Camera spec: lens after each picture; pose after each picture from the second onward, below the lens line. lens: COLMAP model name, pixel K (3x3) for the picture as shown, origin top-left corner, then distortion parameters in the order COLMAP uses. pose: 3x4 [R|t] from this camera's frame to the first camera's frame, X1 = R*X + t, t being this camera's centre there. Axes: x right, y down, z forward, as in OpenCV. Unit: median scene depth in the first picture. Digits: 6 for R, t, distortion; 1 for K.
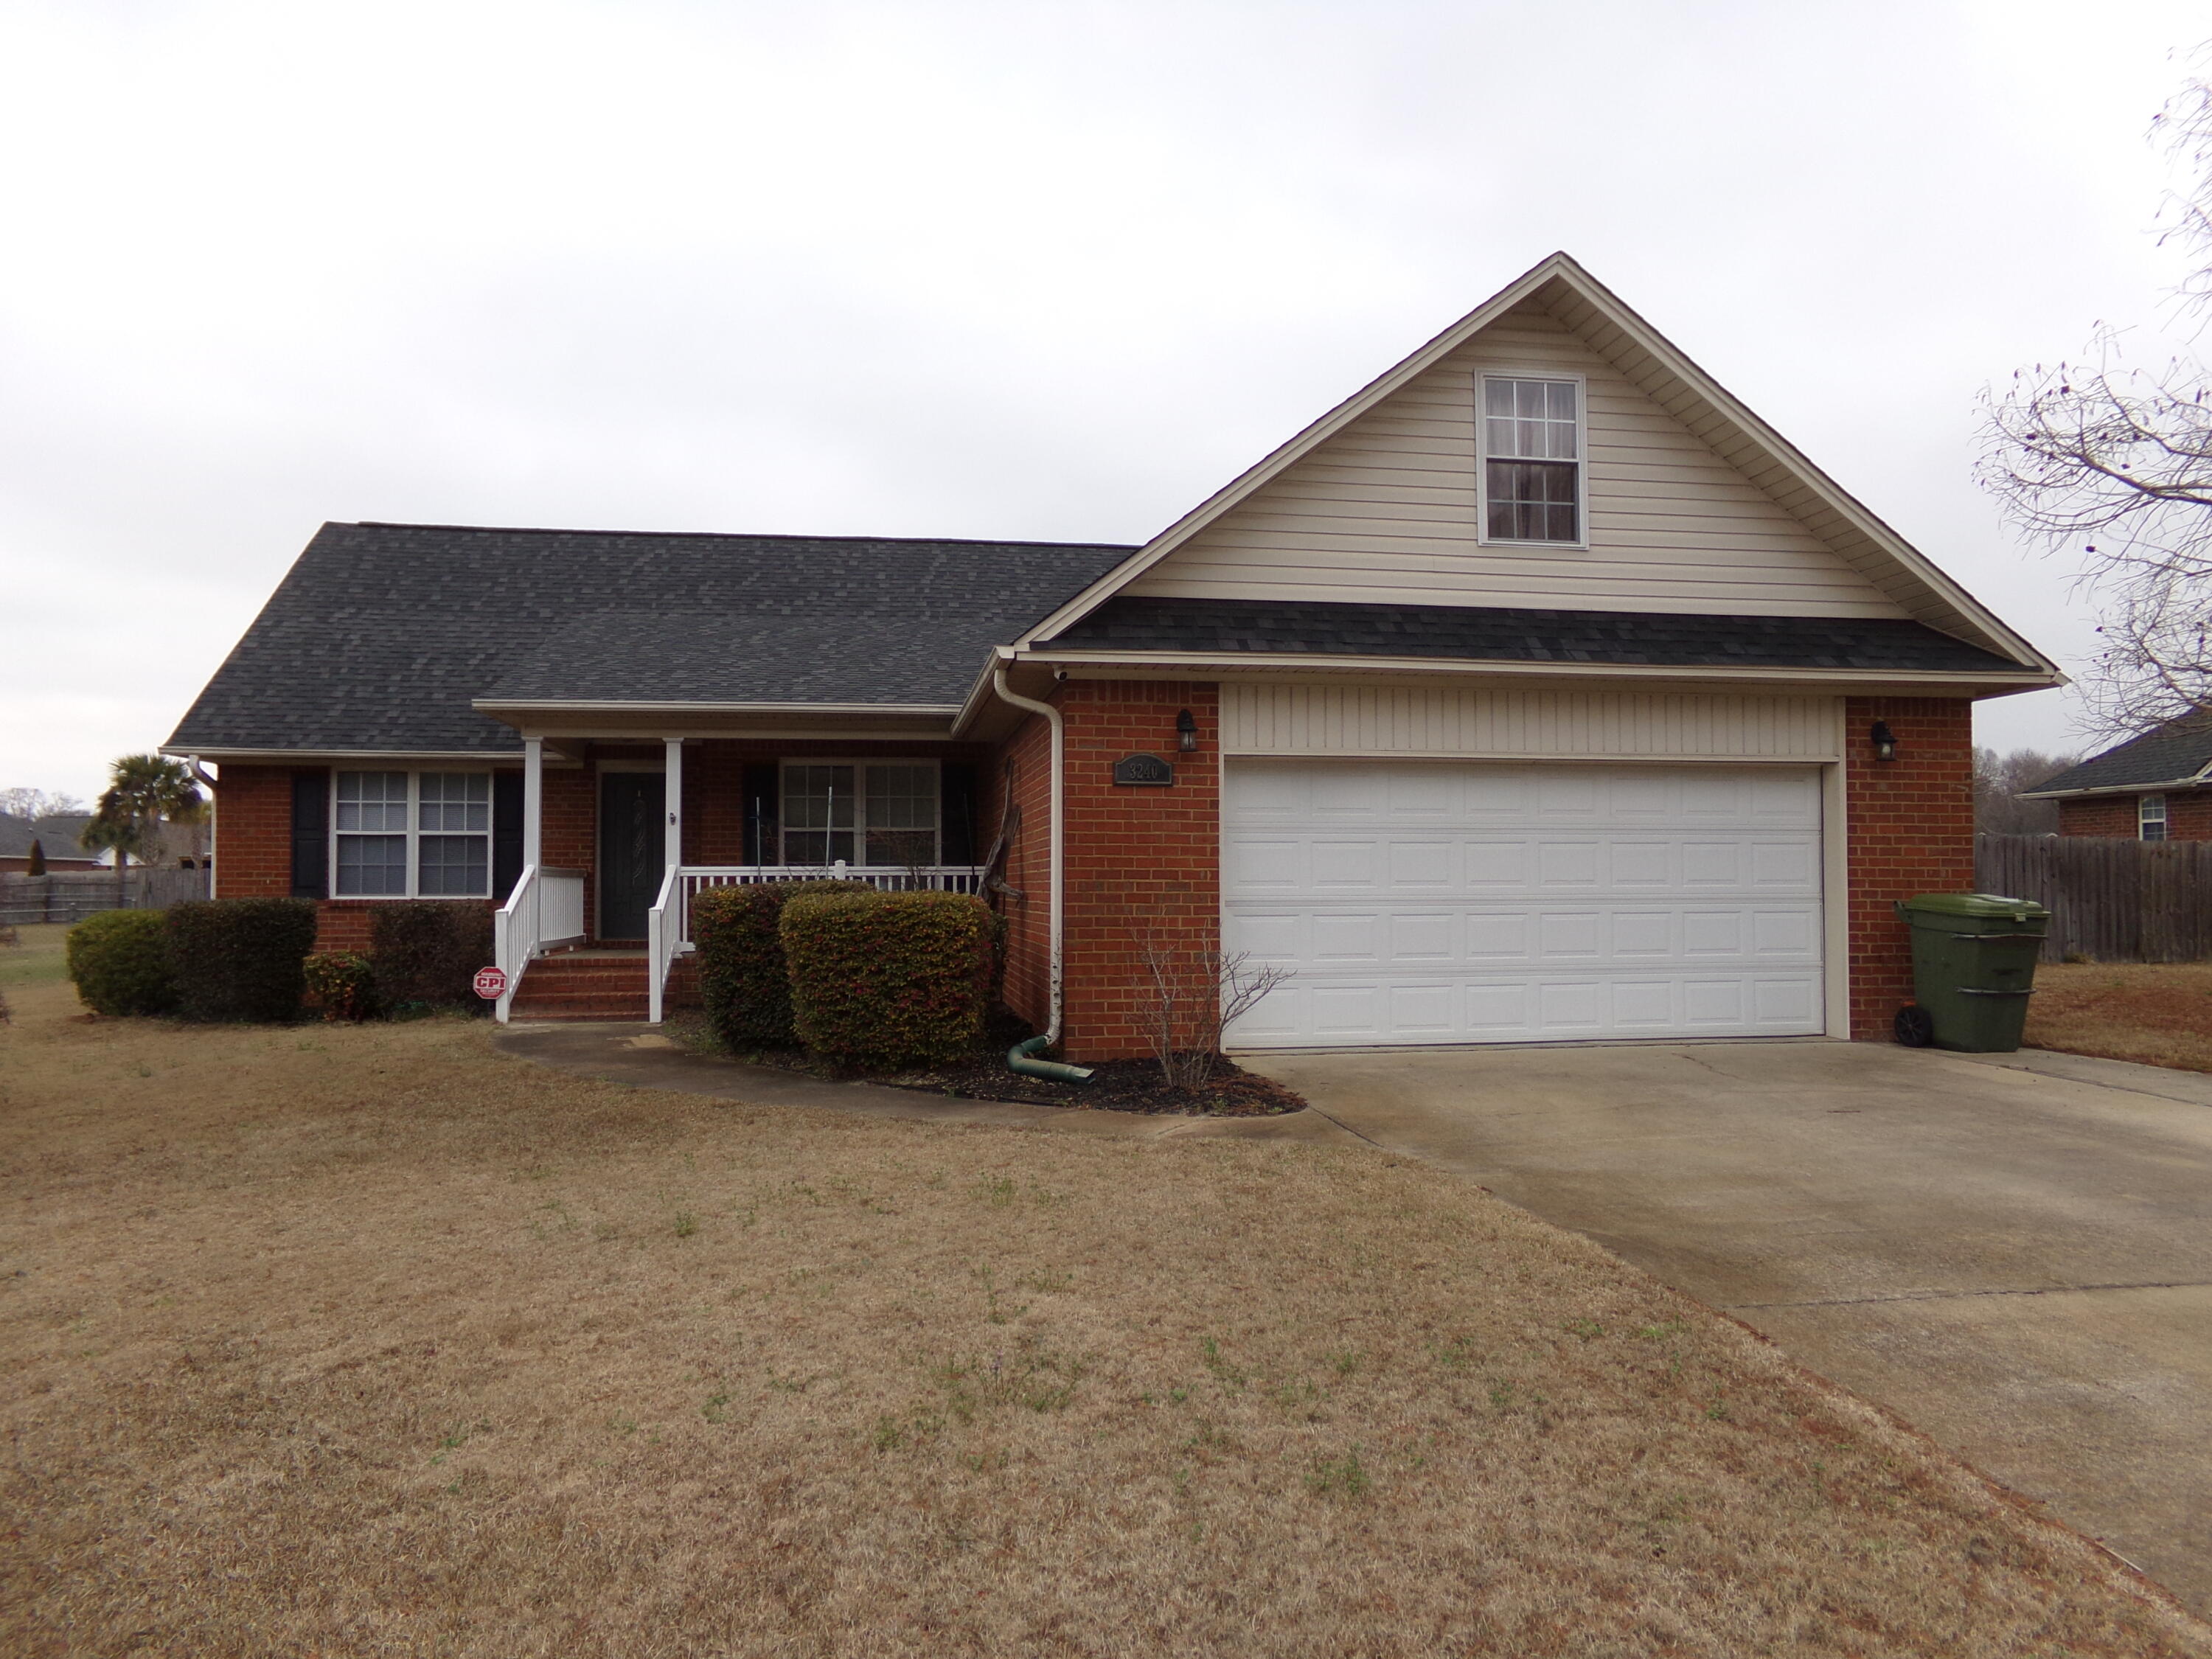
lens RADIAL K [[1492.6, 0, 1106.0], [0, 1492.6, 829.5], [0, 0, 1]] dist [-0.004176, -0.000456]
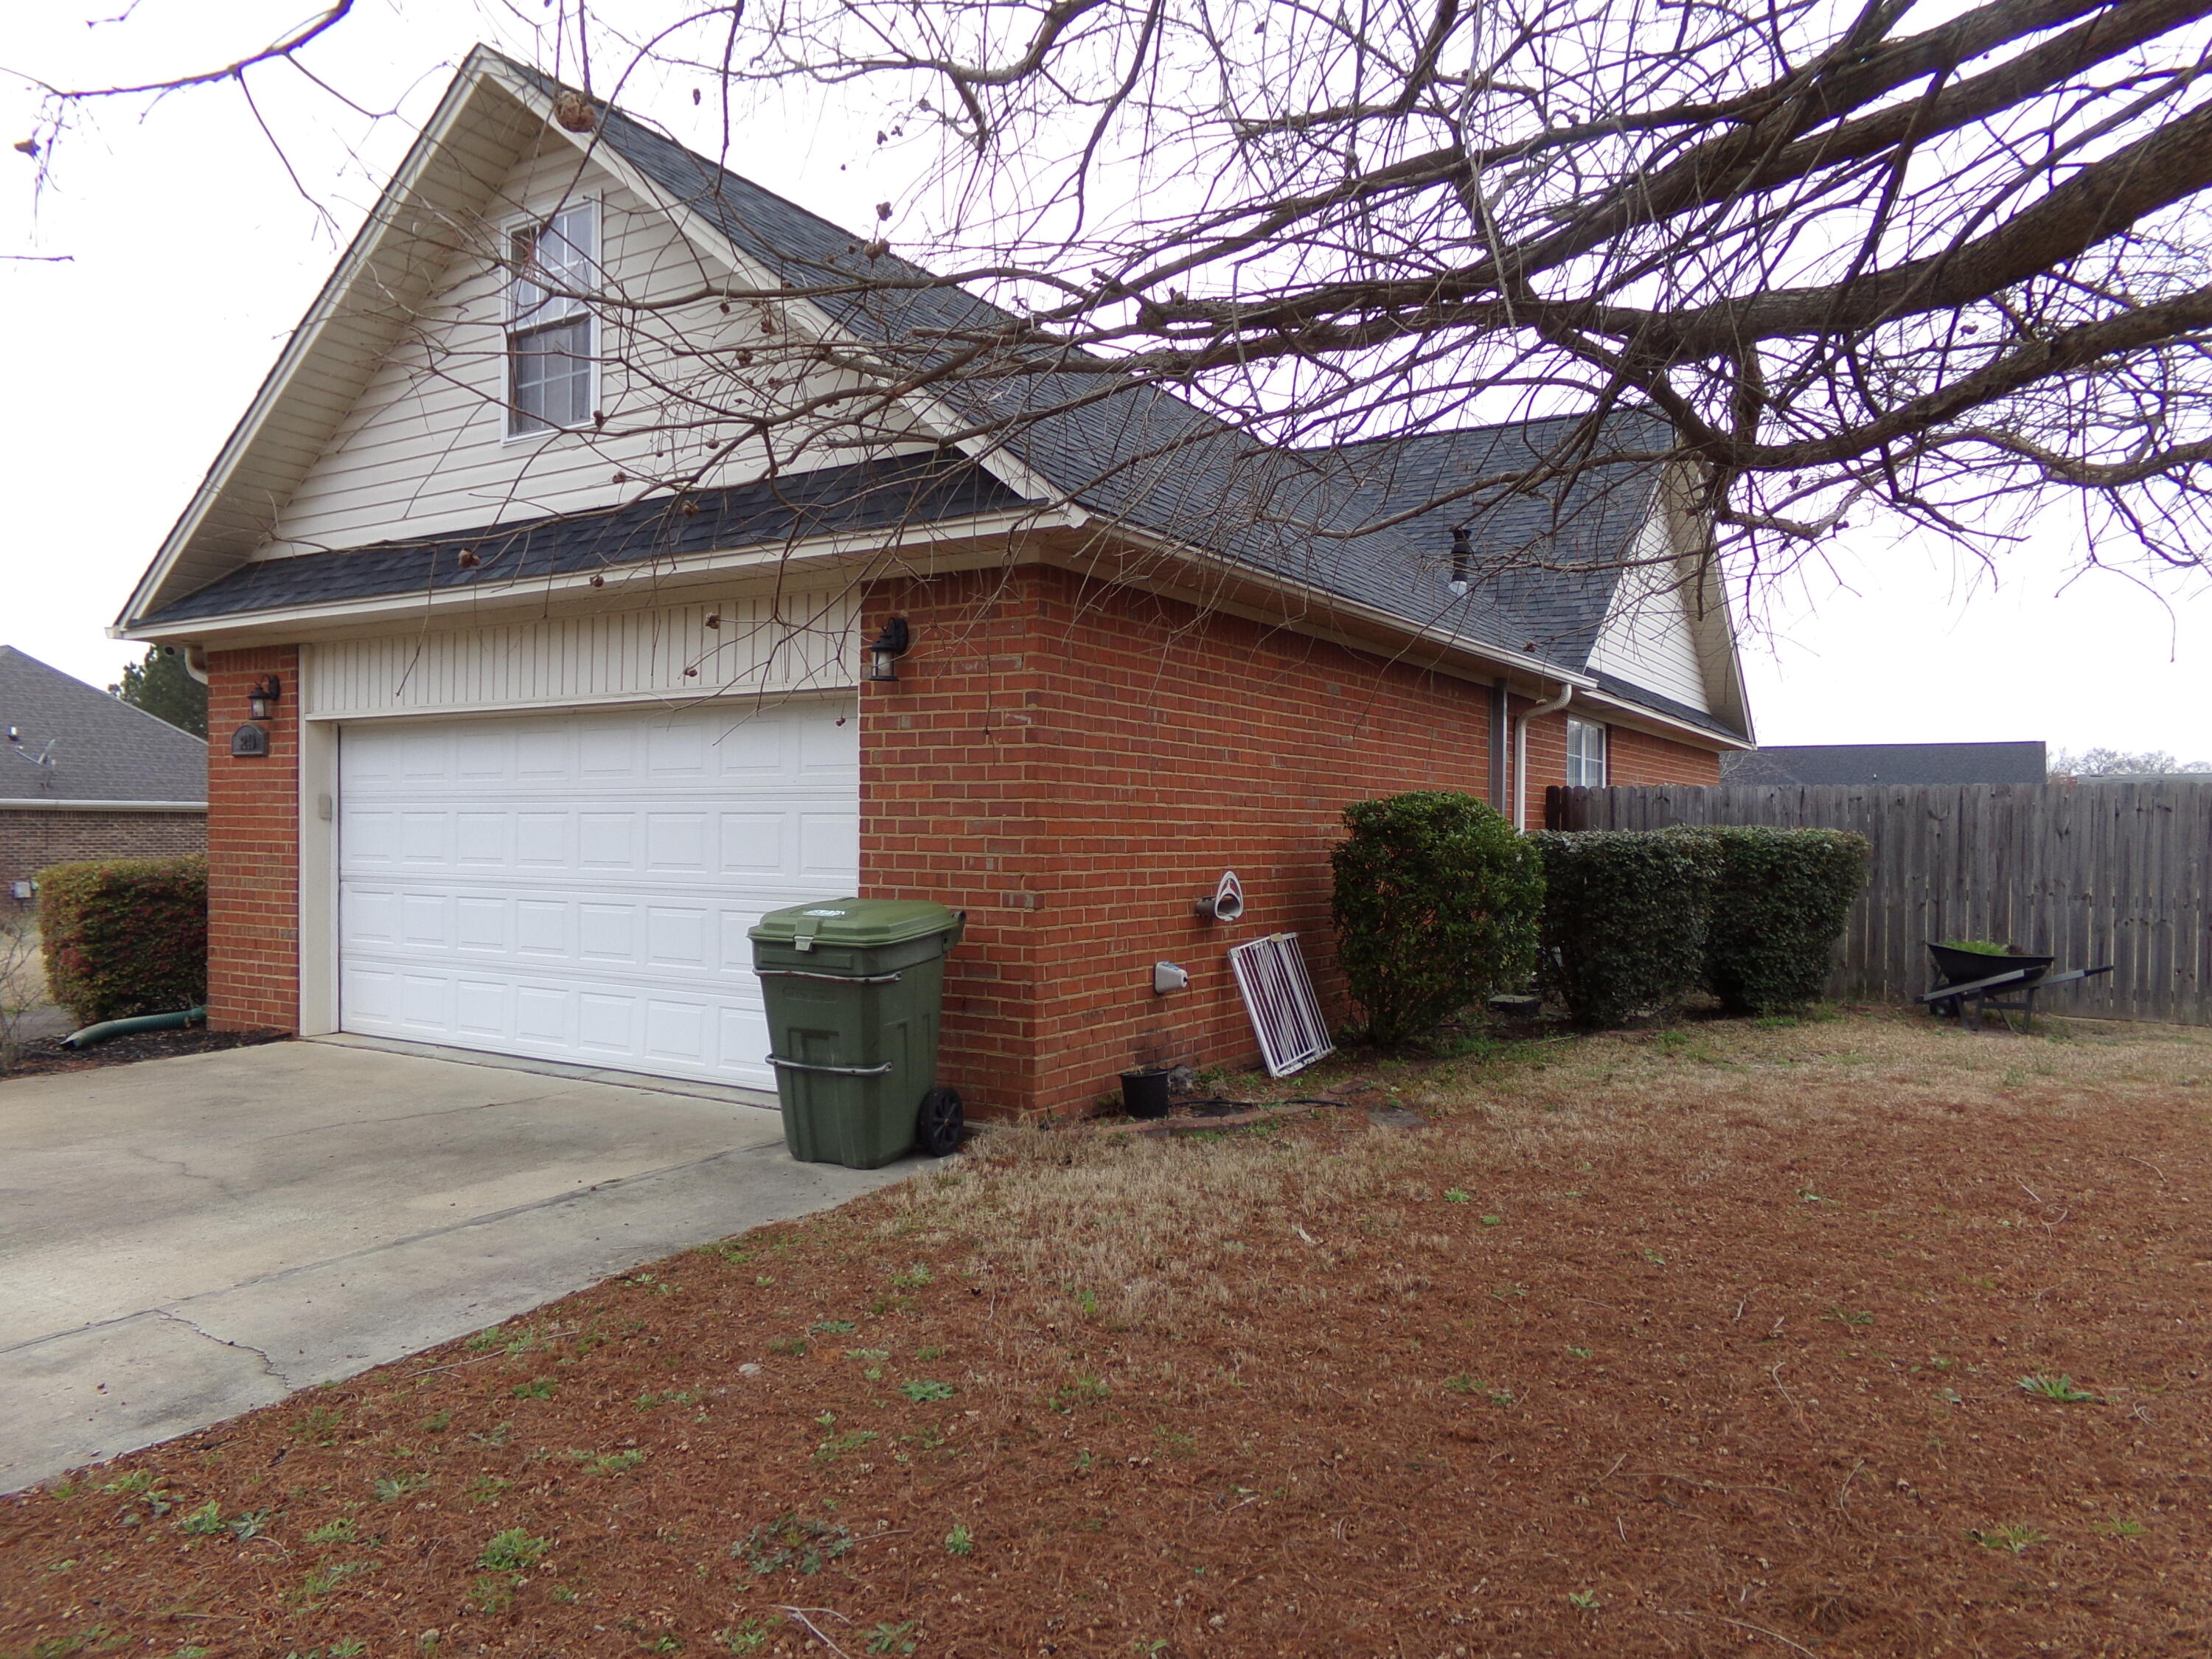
lens RADIAL K [[1492.6, 0, 1106.0], [0, 1492.6, 829.5], [0, 0, 1]] dist [-0.004176, -0.000456]
pose [[0.734422, 0.007039, -0.678656, 1.060634], [0.008992, 0.999758, 0.020101, 0.004386], [0.678633, -0.020865, 0.734181, 0.631484]]
